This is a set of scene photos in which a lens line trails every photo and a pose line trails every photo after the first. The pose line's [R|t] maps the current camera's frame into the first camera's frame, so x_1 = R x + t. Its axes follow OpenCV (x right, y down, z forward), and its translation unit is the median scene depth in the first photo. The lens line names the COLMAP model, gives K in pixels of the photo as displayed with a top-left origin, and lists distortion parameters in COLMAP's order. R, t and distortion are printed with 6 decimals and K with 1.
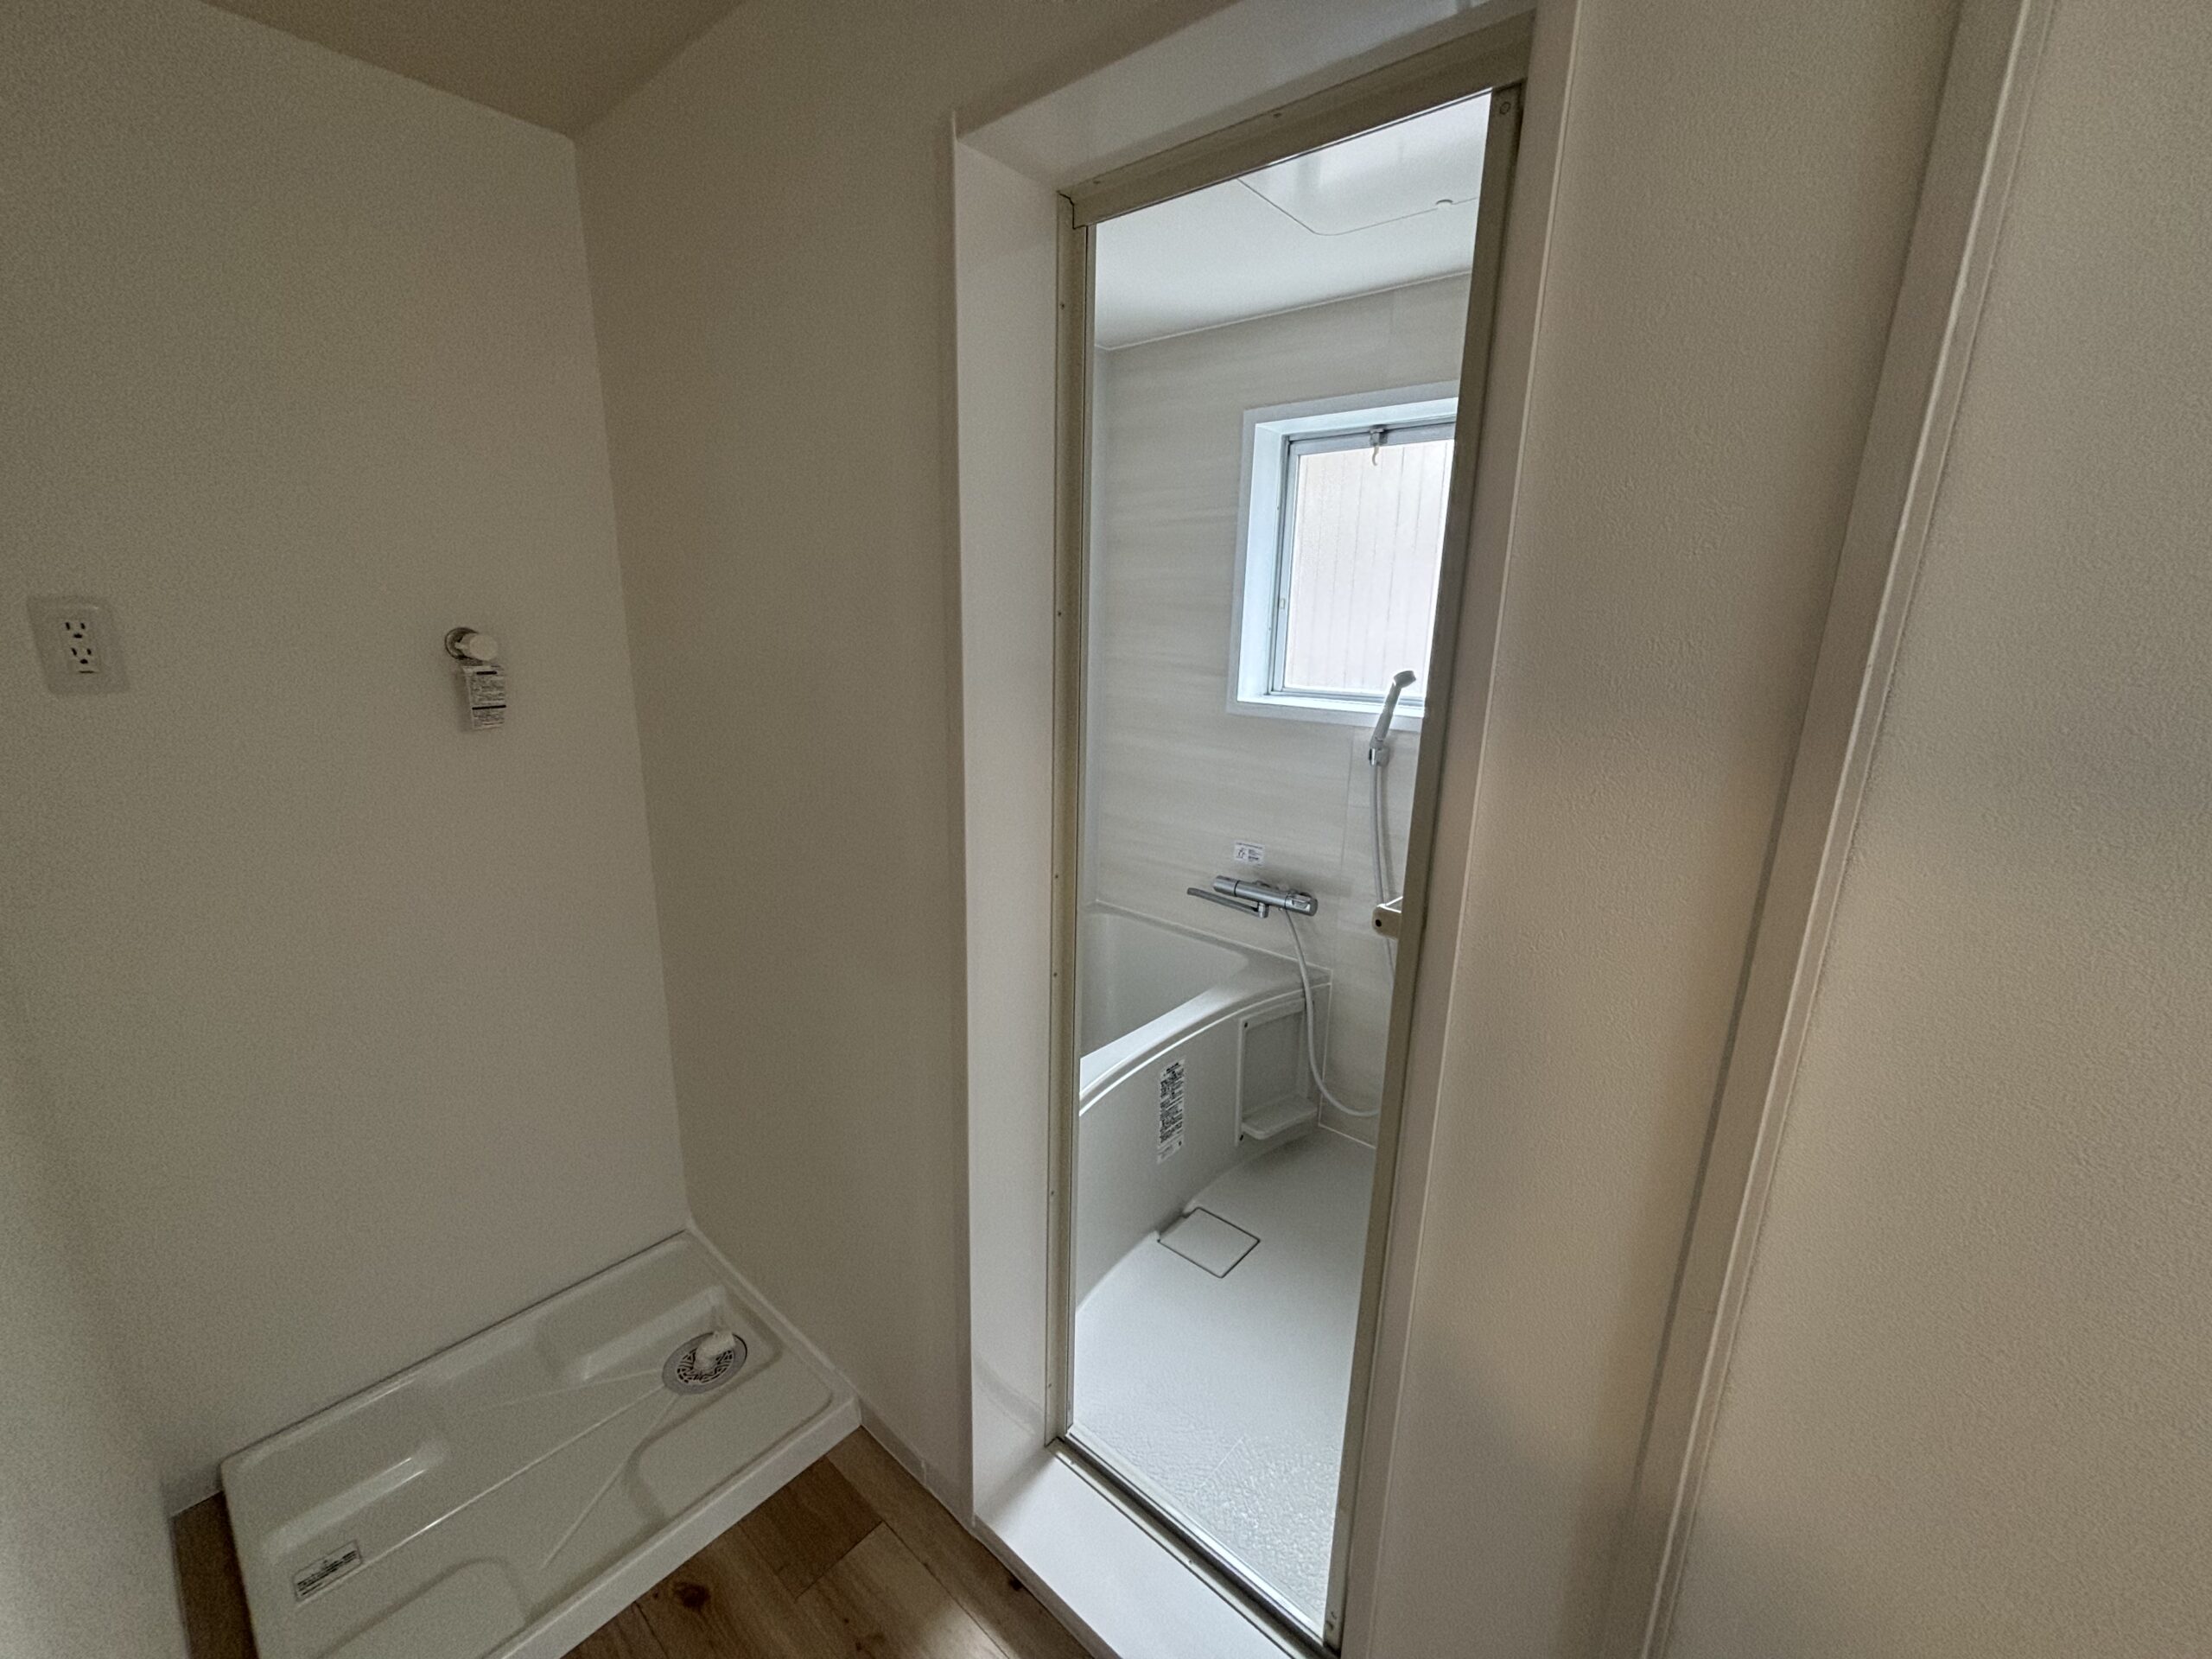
lens RADIAL K [[897.0, 0, 1108.6], [0, 897.0, 830.1], [0, 0, 1]] dist [0.002587, -0.000022]
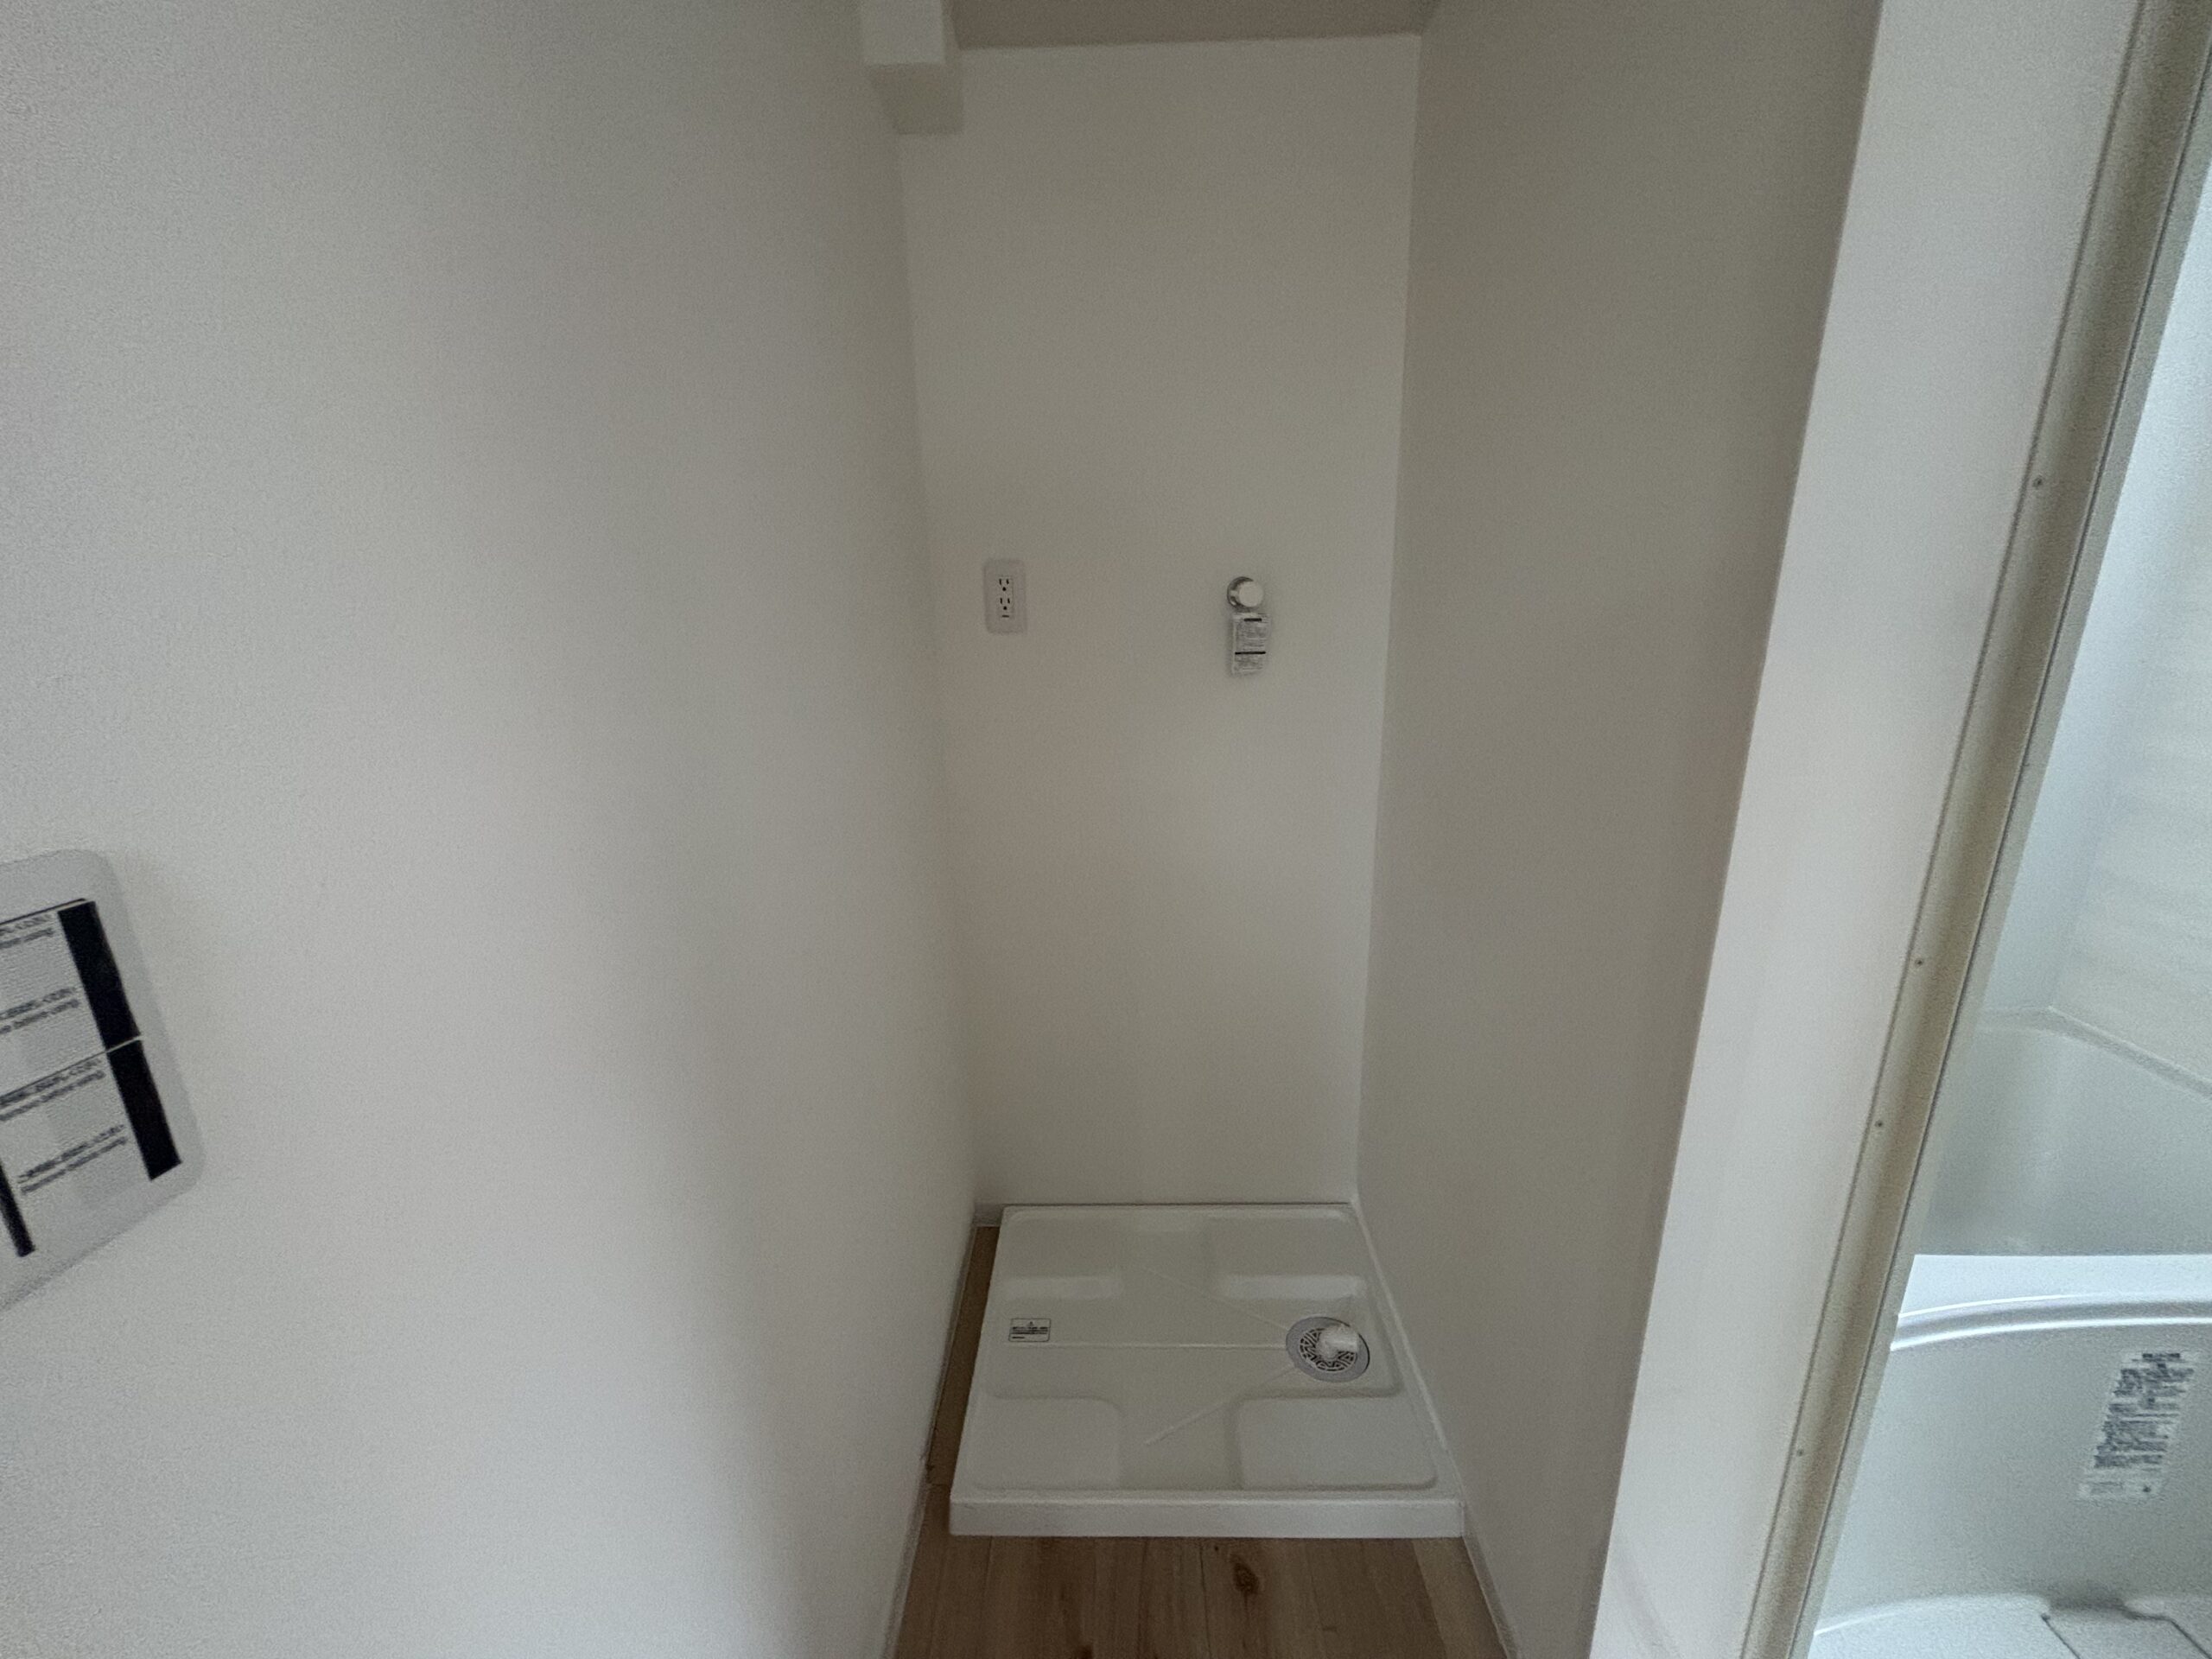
lens RADIAL K [[897.0, 0, 1093.3], [0, 897.0, 835.0], [0, 0, 1]] dist [0.002587, -0.000022]
pose [[0.638418, 0.166431, -0.751481, 0.020654], [-0.150341, 0.984500, 0.090317, 0.006574], [0.754864, 0.055319, 0.653544, 0.177134]]
